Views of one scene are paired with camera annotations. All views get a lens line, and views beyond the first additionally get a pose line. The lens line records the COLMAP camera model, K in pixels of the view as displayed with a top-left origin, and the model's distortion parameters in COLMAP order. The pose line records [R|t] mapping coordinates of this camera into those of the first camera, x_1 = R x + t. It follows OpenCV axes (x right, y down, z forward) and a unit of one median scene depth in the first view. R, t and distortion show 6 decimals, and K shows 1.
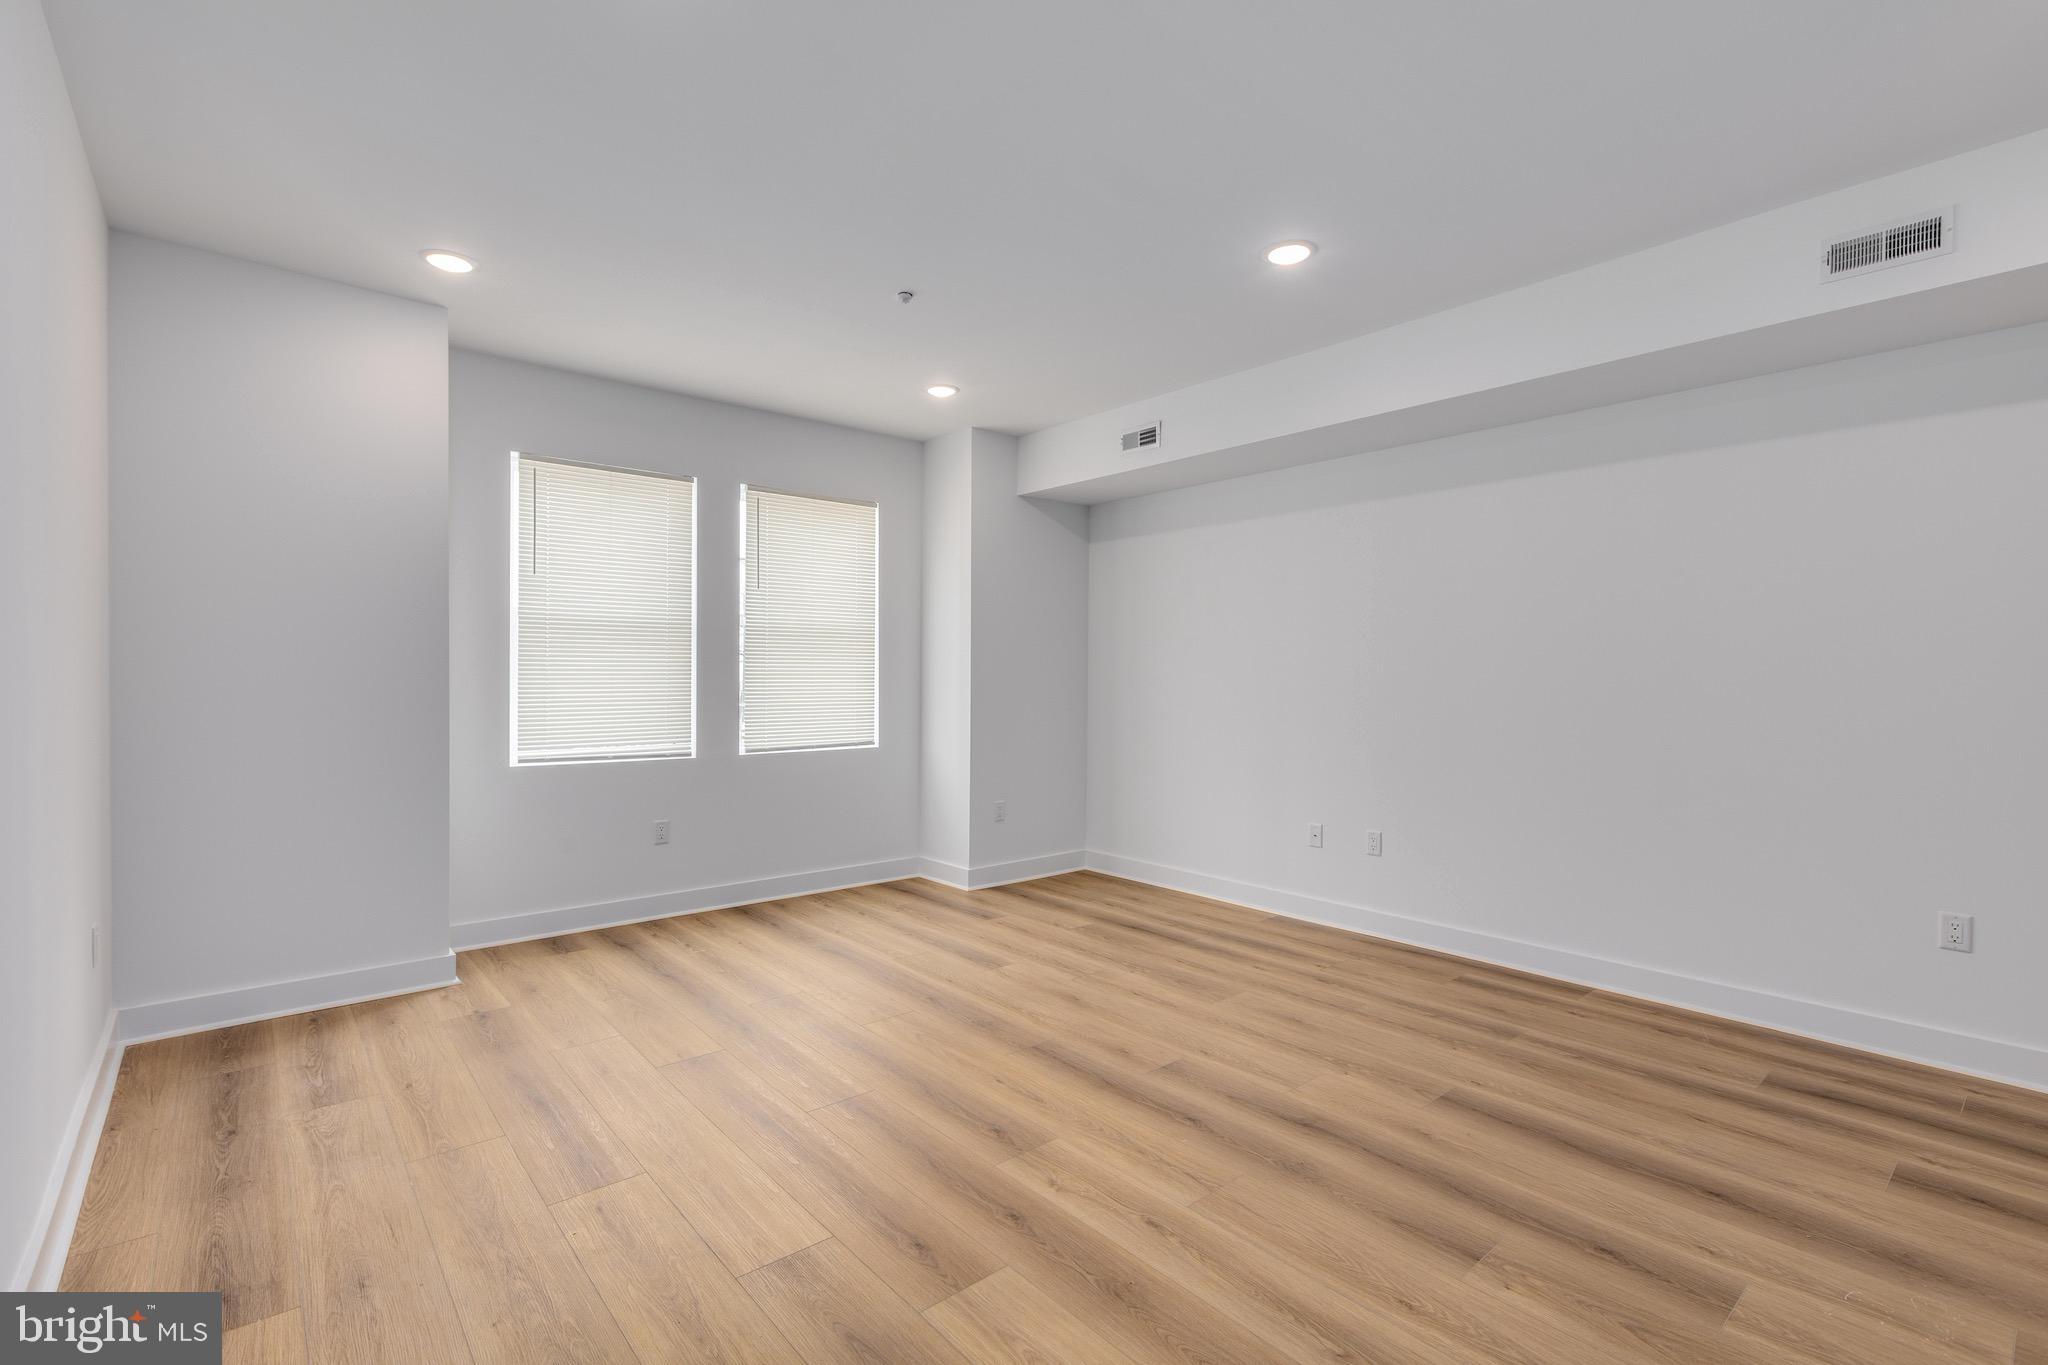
lens RADIAL K [[929.9, 0, 1029.3], [0, 929.9, 676.6], [0, 0, 1]] dist [-0.010626, 0.000413]
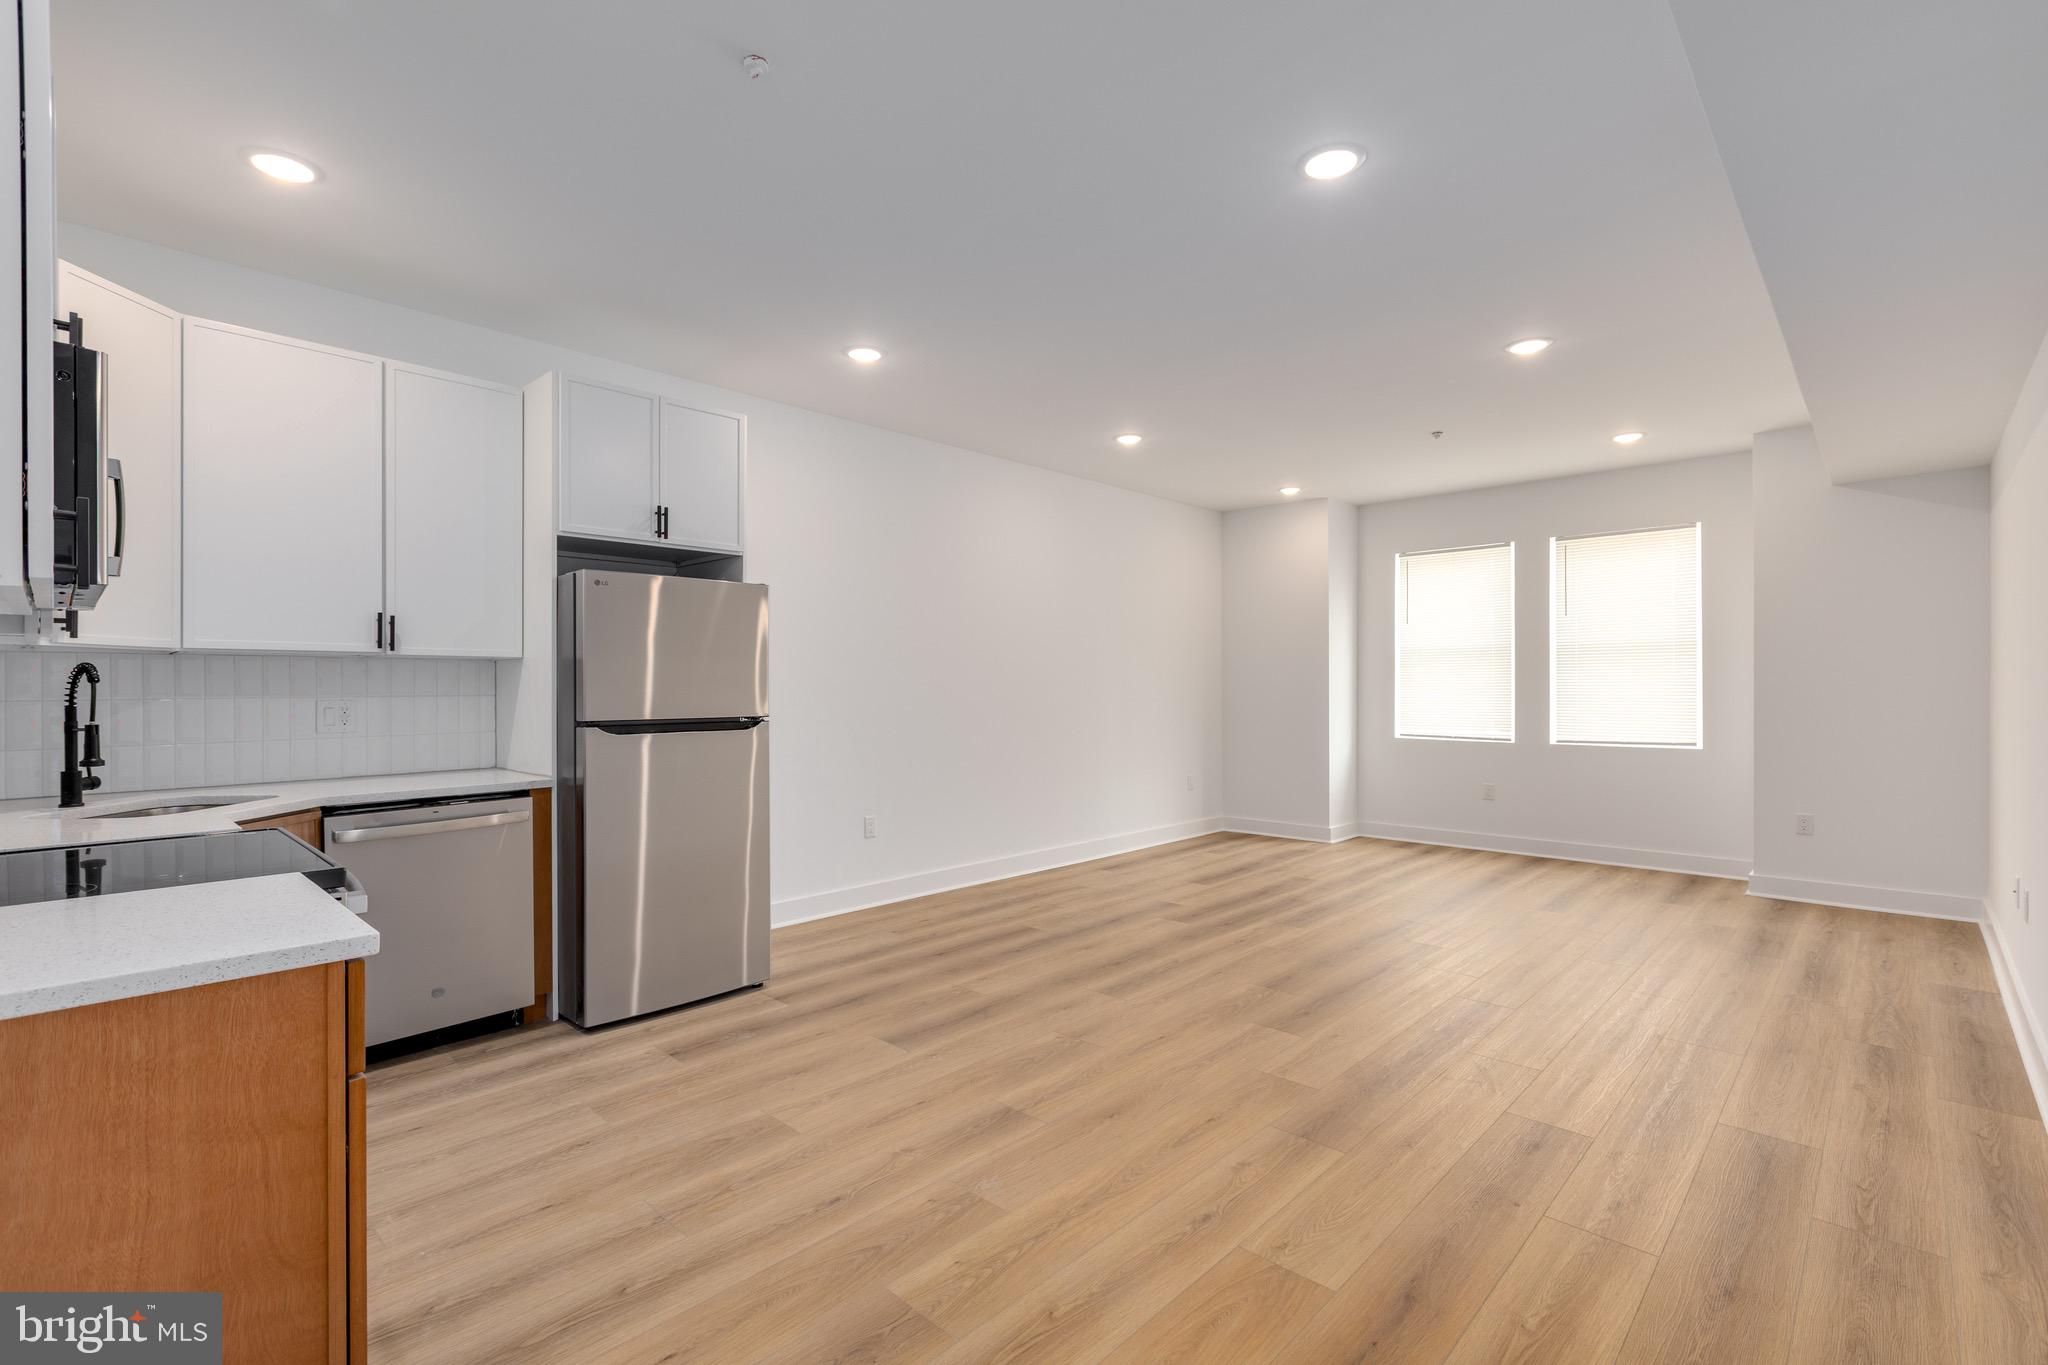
lens RADIAL K [[929.9, 0, 1021.7], [0, 929.9, 678.2], [0, 0, 1]] dist [-0.010626, 0.000413]
pose [[0.108701, -0.009201, -0.994032, 0.959925], [0.002818, 0.999956, -0.008948, 0.001405], [0.994071, -0.001828, 0.108722, 0.114562]]
